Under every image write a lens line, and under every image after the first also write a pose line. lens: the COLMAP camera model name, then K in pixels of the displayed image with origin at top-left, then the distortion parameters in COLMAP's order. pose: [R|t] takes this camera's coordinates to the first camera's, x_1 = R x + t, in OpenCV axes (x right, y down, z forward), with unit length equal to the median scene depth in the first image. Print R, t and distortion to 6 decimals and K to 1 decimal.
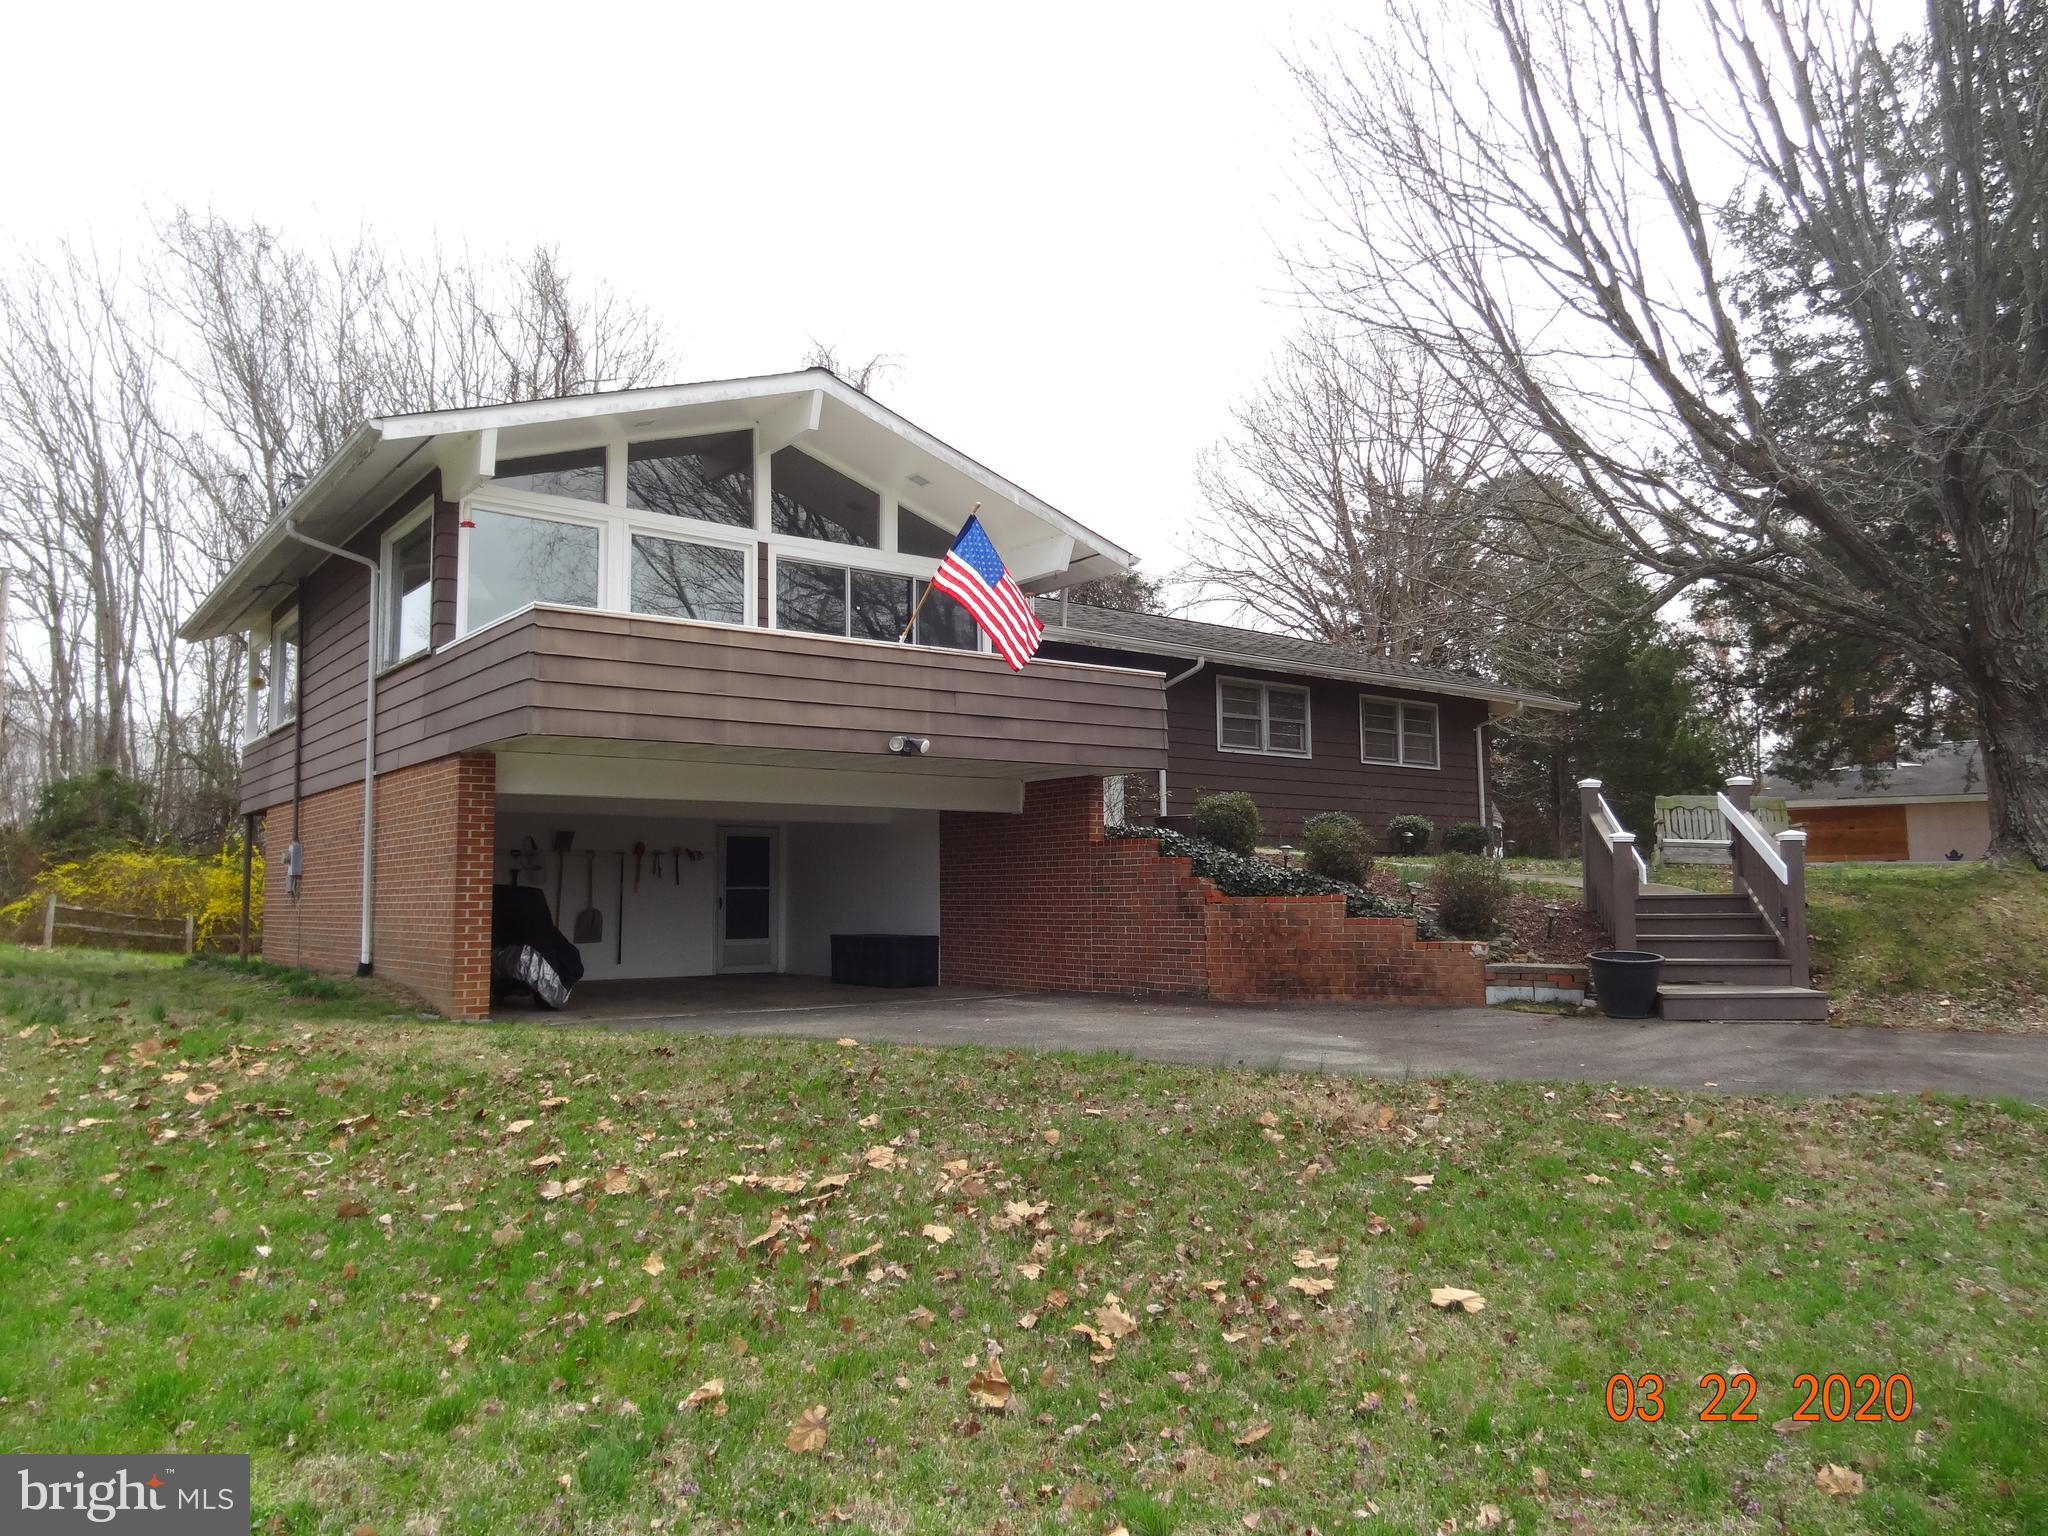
lens RADIAL K [[1431.6, 0, 1021.6], [0, 1431.6, 767.2], [0, 0, 1]] dist [0.000058, -0.006724]
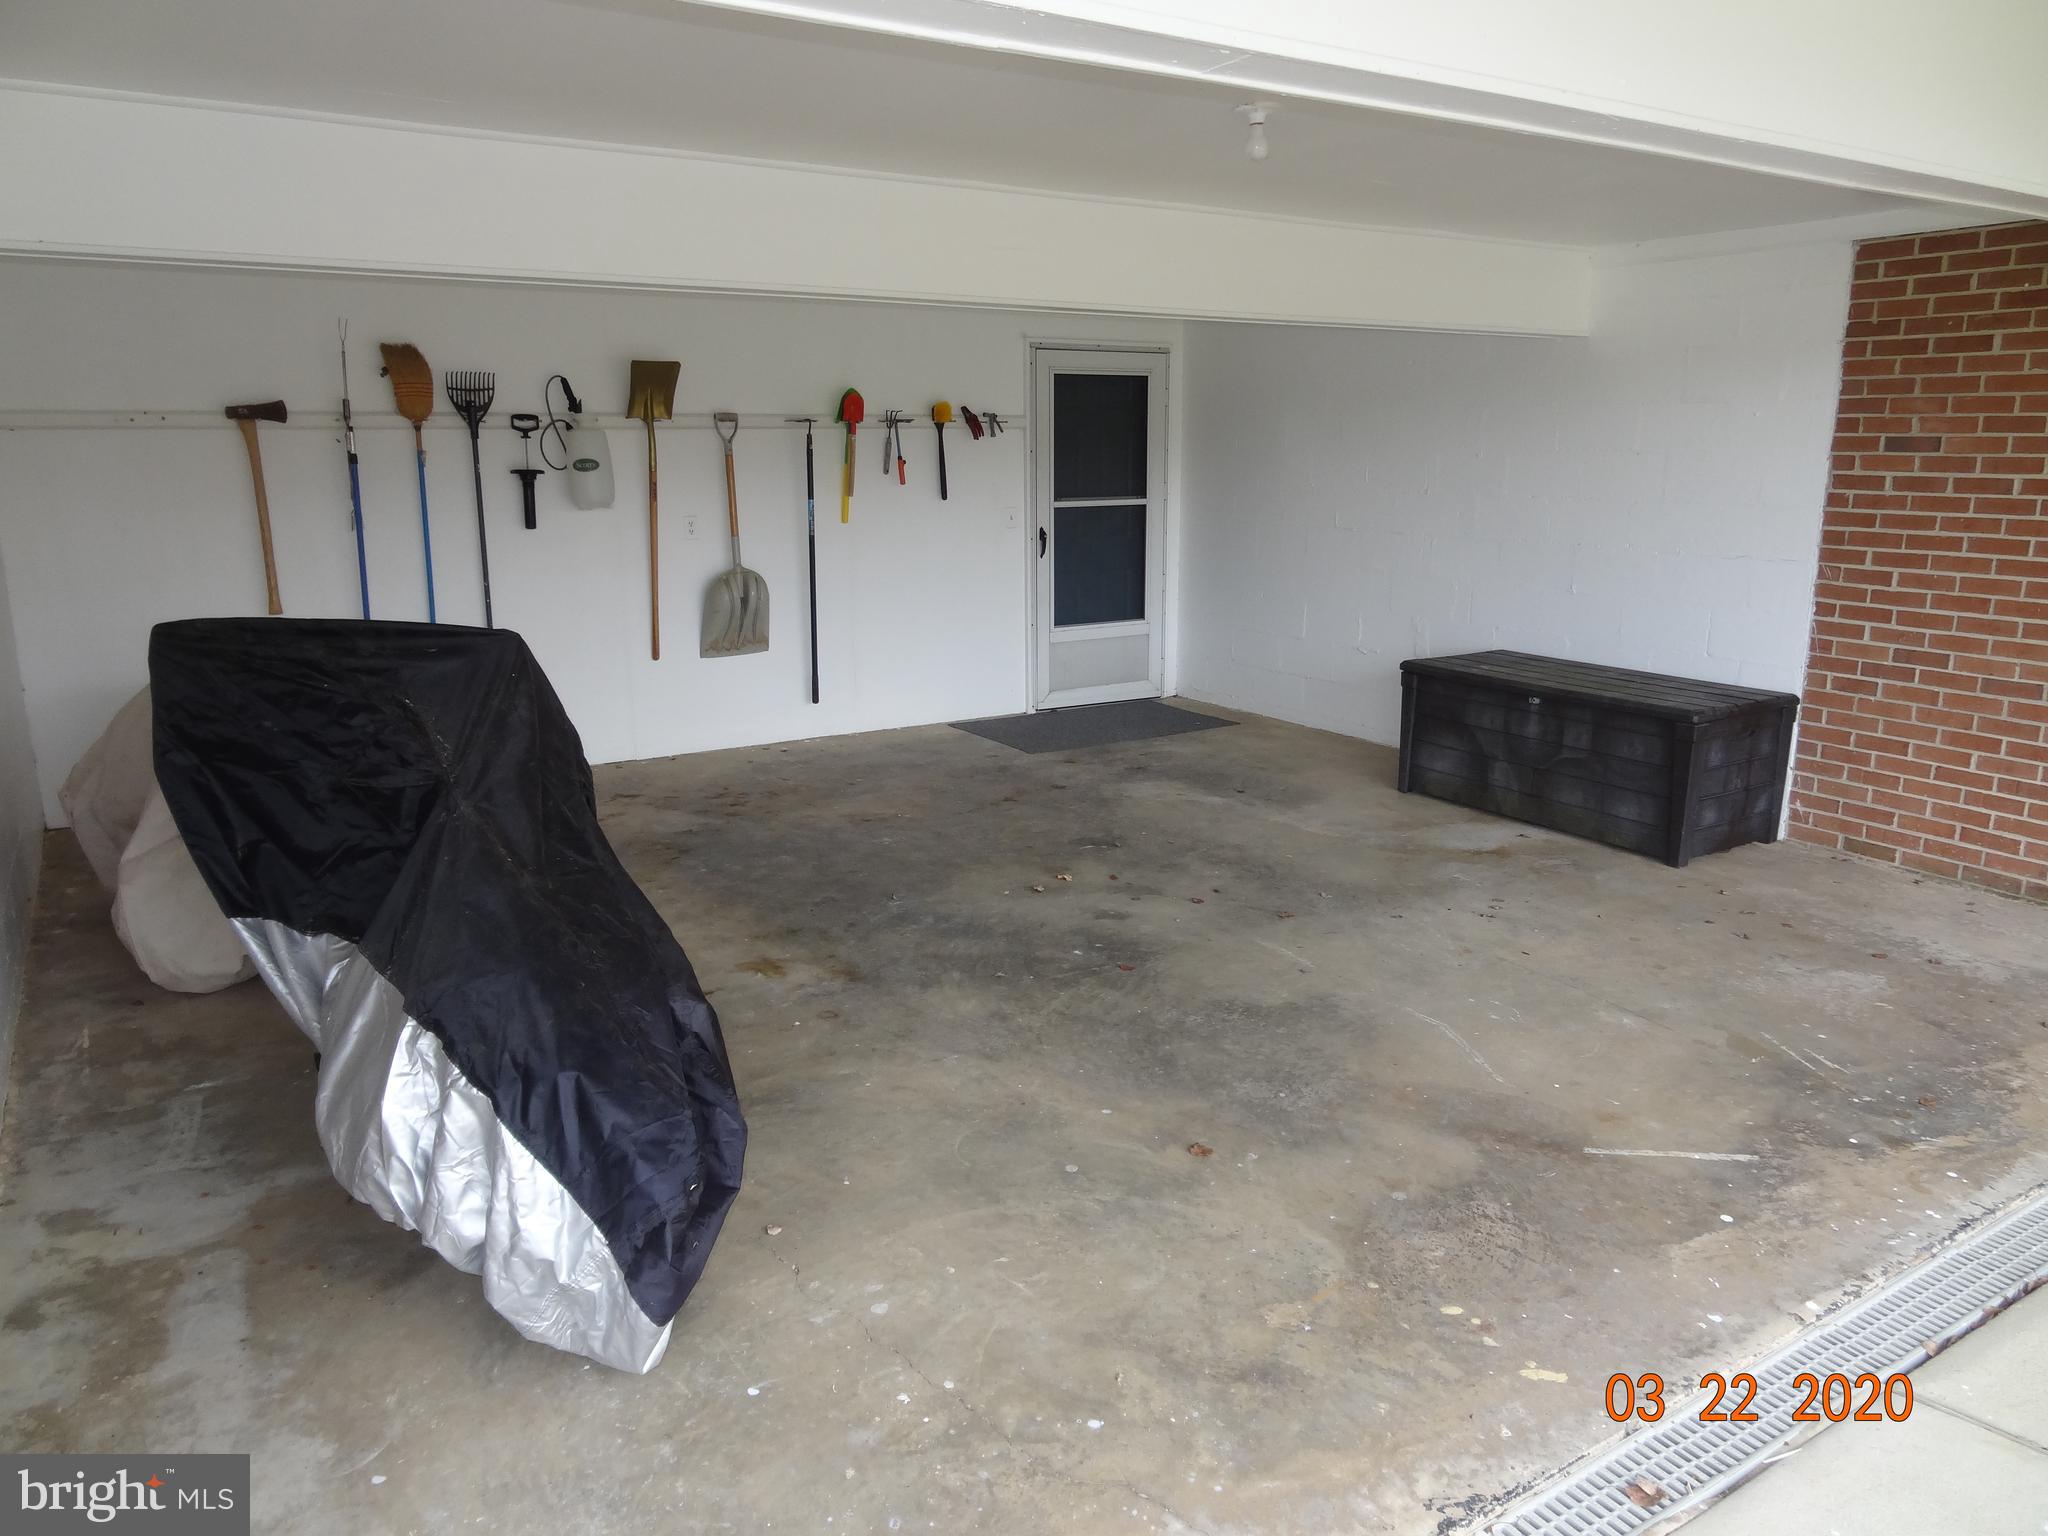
lens RADIAL K [[1431.6, 0, 1026.2], [0, 1431.6, 767.7], [0, 0, 1]] dist [0.000058, -0.006724]
pose [[0.996000, 0.024477, -0.085936, -0.186928], [0.003718, 0.949564, 0.313552, 0.028821], [0.089276, -0.312617, 0.945675, 0.619590]]
